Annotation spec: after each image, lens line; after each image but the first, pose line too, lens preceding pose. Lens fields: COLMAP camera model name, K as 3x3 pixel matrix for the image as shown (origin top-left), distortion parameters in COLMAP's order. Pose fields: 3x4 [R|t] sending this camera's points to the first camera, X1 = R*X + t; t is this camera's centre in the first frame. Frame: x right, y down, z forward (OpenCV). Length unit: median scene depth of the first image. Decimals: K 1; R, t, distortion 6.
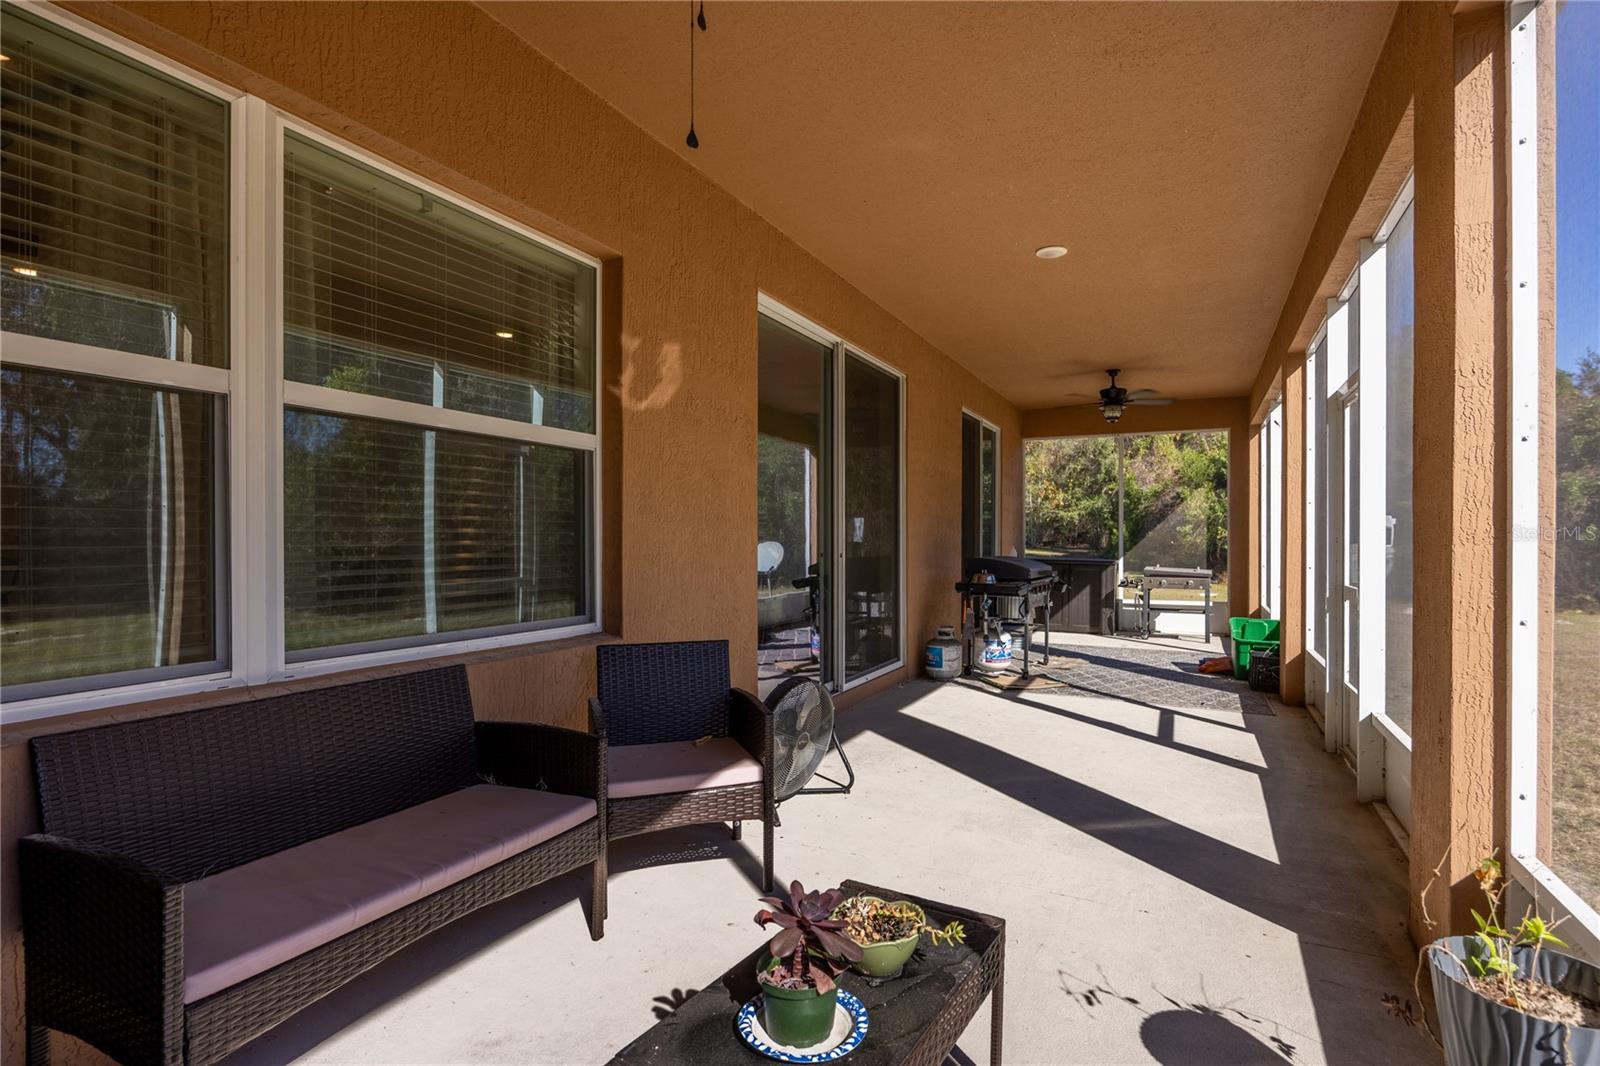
lens RADIAL K [[903.4, 0, 802.4], [0, 903.4, 535.4], [0, 0, 1]] dist [0.006232, 0.000155]
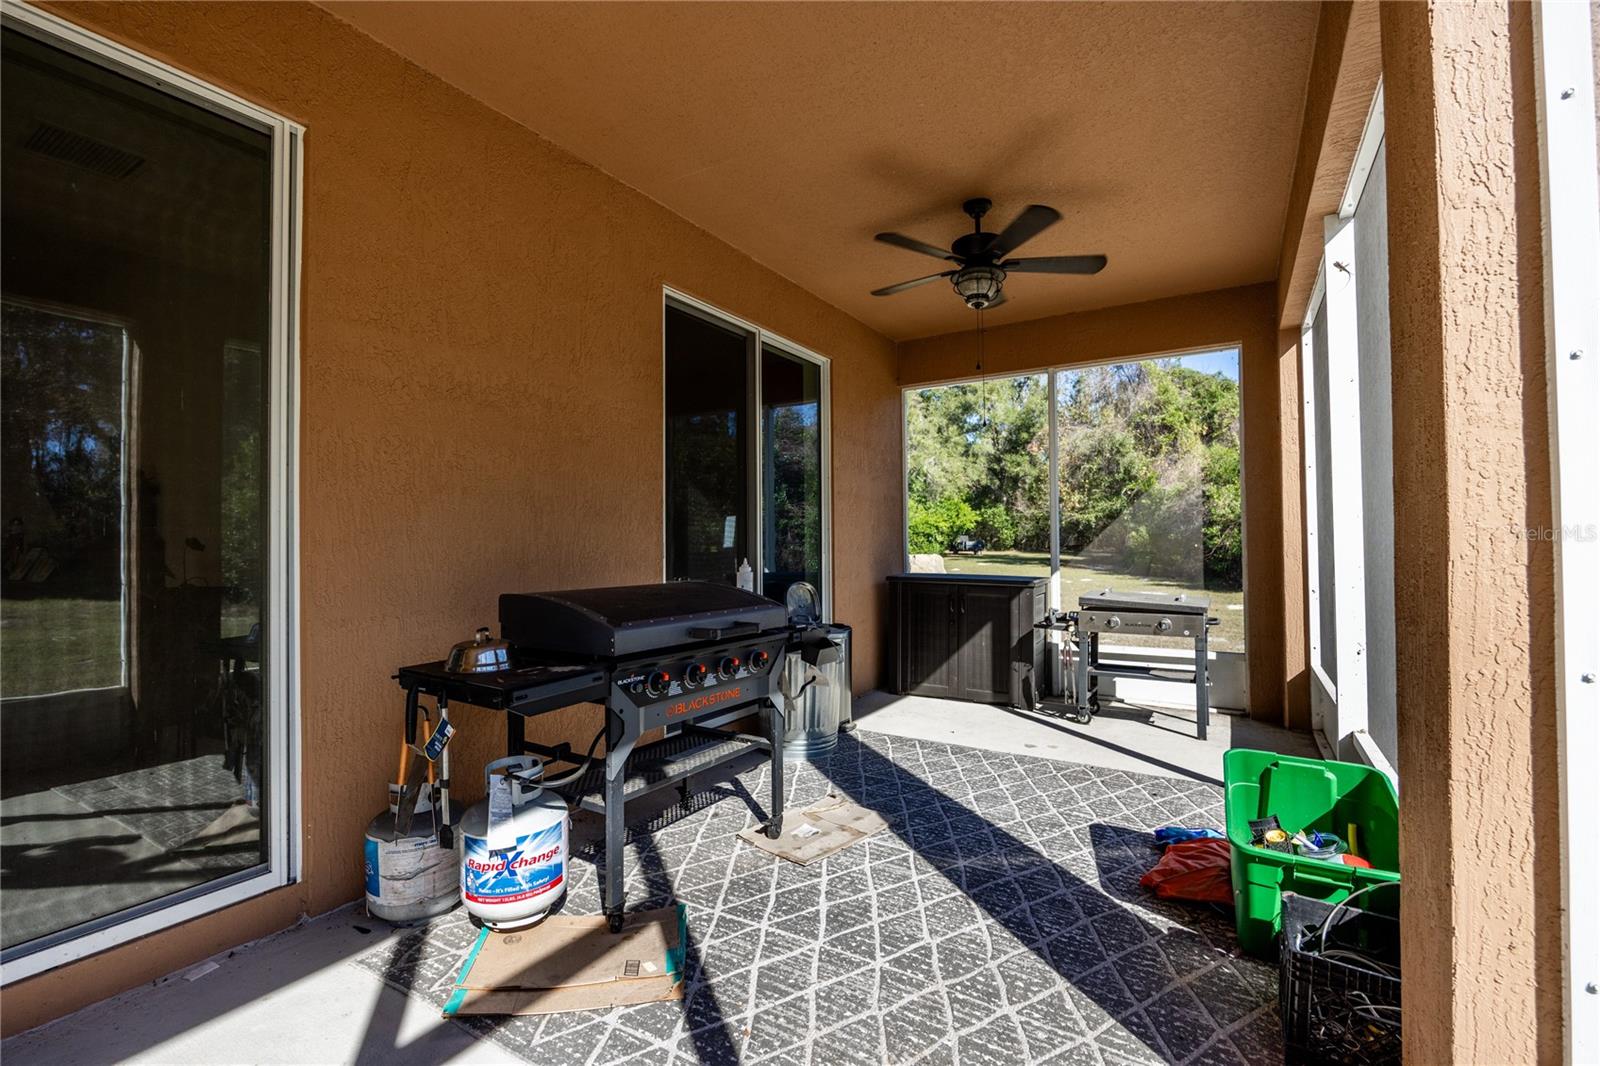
lens RADIAL K [[720.1, 0, 799.0], [0, 720.1, 529.6], [0, 0, 1]] dist [-0.011536, 0.001049]
pose [[0.989692, -0.012793, -0.142637, 0.146438], [0.010265, 0.999777, -0.018446, 0.001612], [0.142841, 0.016792, 0.989603, 0.291537]]
